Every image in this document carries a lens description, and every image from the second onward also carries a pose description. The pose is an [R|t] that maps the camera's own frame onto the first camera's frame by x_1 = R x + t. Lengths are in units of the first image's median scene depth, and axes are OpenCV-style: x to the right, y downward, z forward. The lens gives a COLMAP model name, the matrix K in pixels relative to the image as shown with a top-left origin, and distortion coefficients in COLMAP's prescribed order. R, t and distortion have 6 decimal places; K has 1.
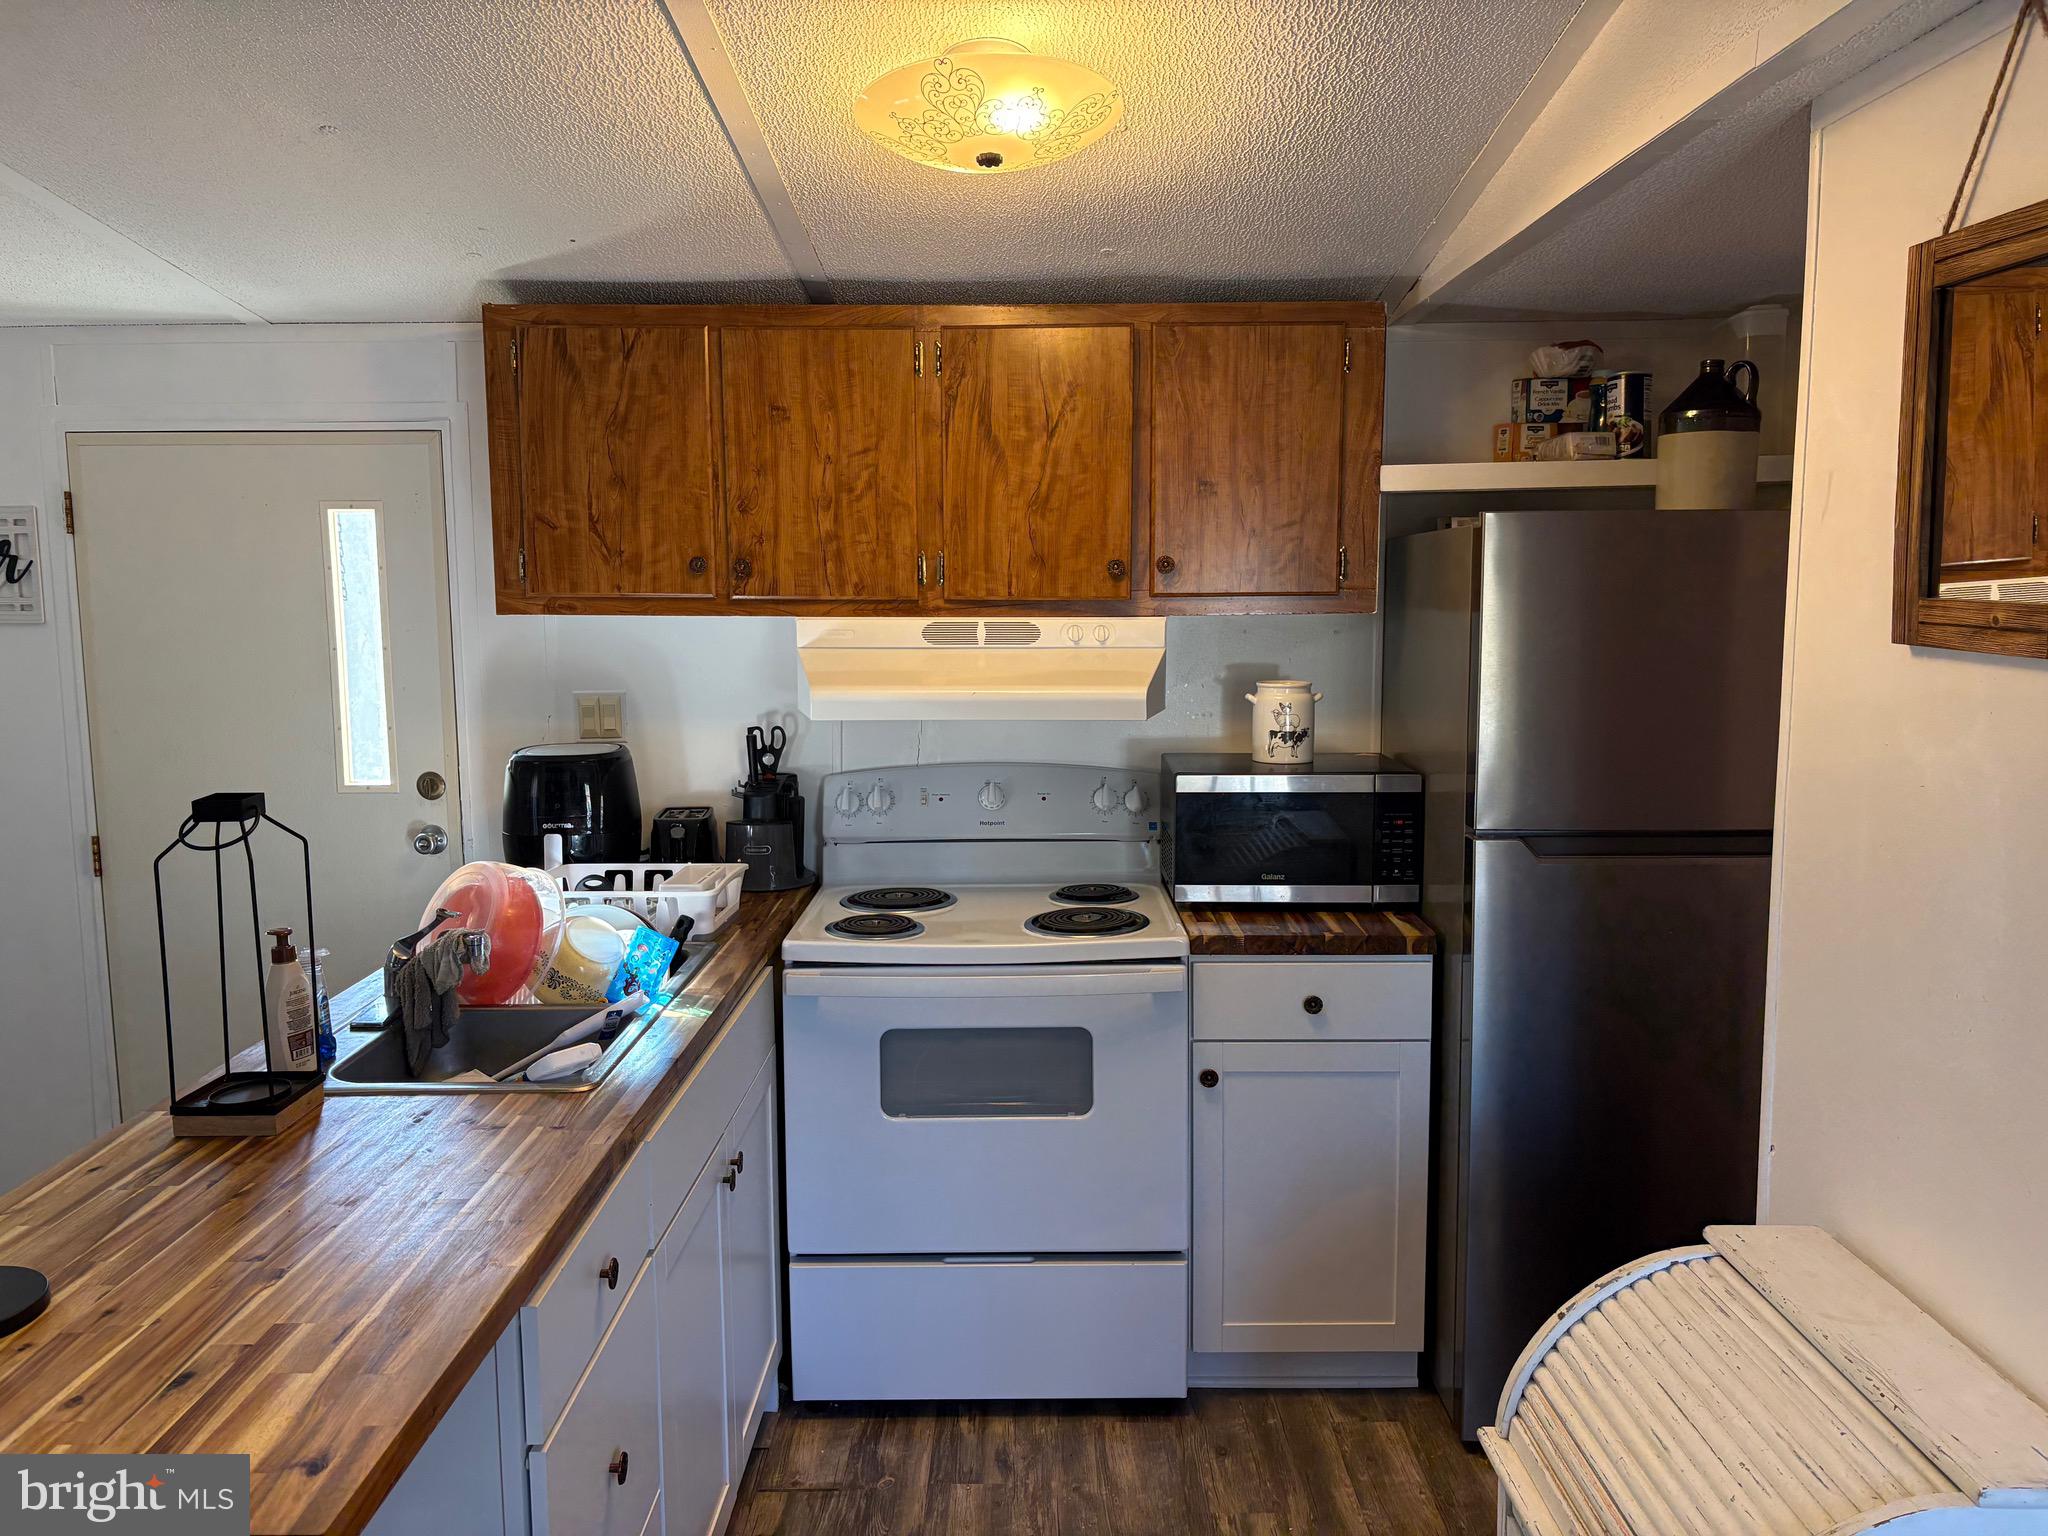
lens RADIAL K [[1541.9, 0, 1021.9], [0, 1541.9, 769.1], [0, 0, 1]] dist [0.057820, -0.000828]
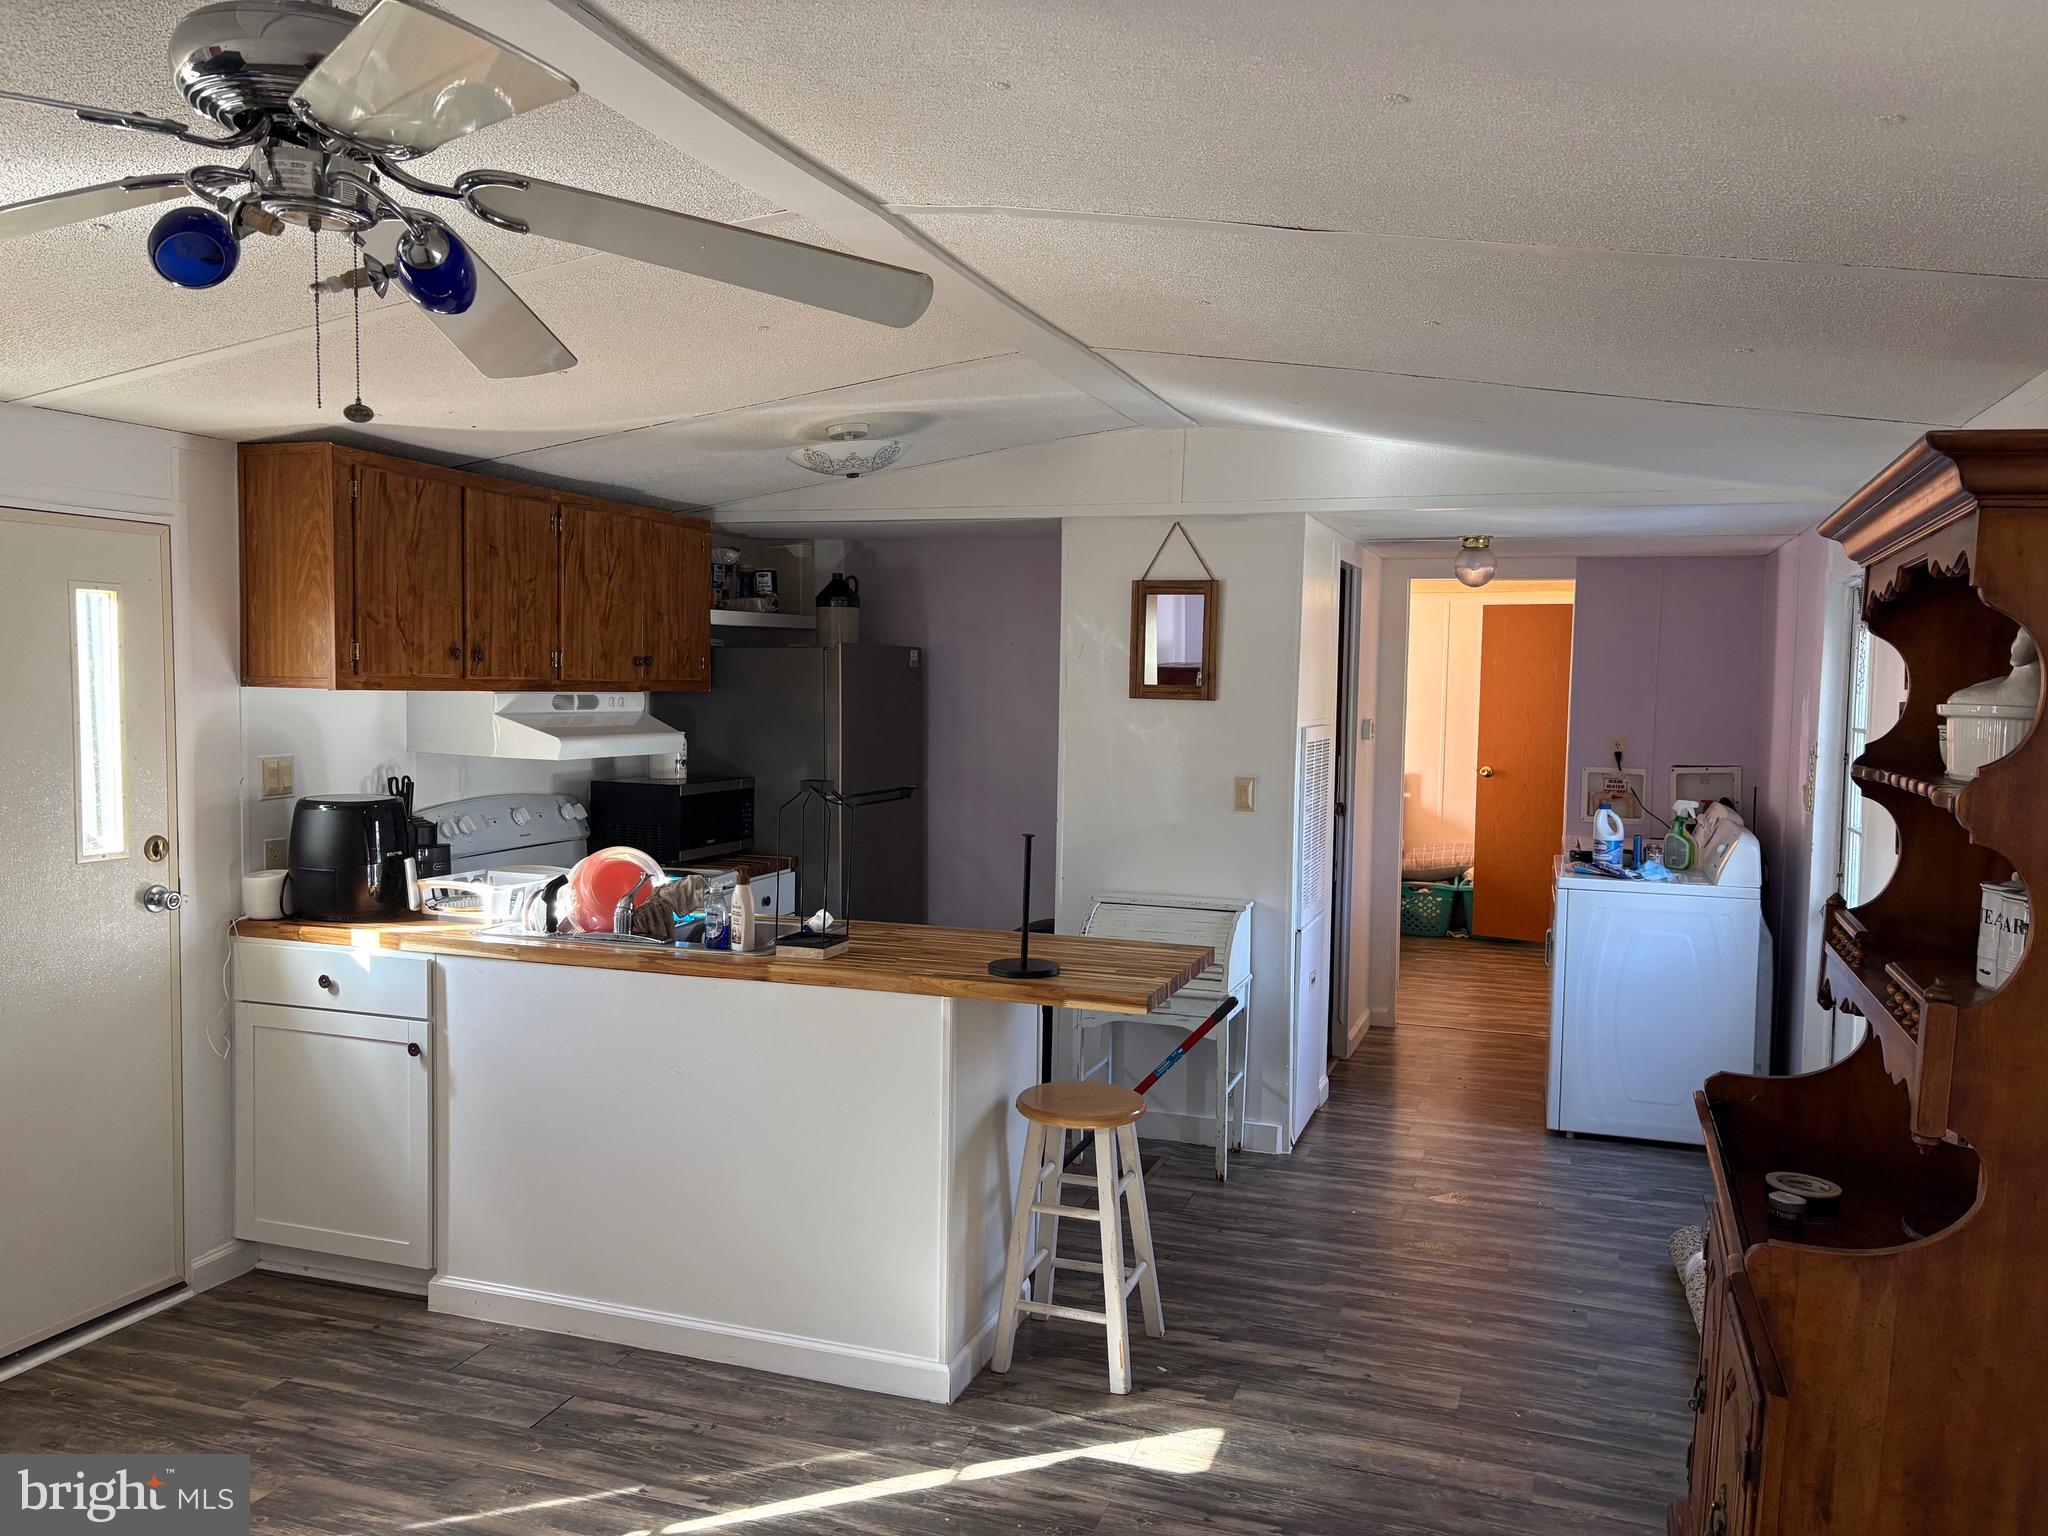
lens RADIAL K [[1541.9, 0, 1022.1], [0, 1541.9, 771.2], [0, 0, 1]] dist [0.057820, -0.000828]
pose [[0.311737, -0.049281, 0.948890, -1.366615], [0.093020, 0.995440, 0.021138, -0.010546], [-0.945604, 0.081676, 0.314899, 0.097292]]
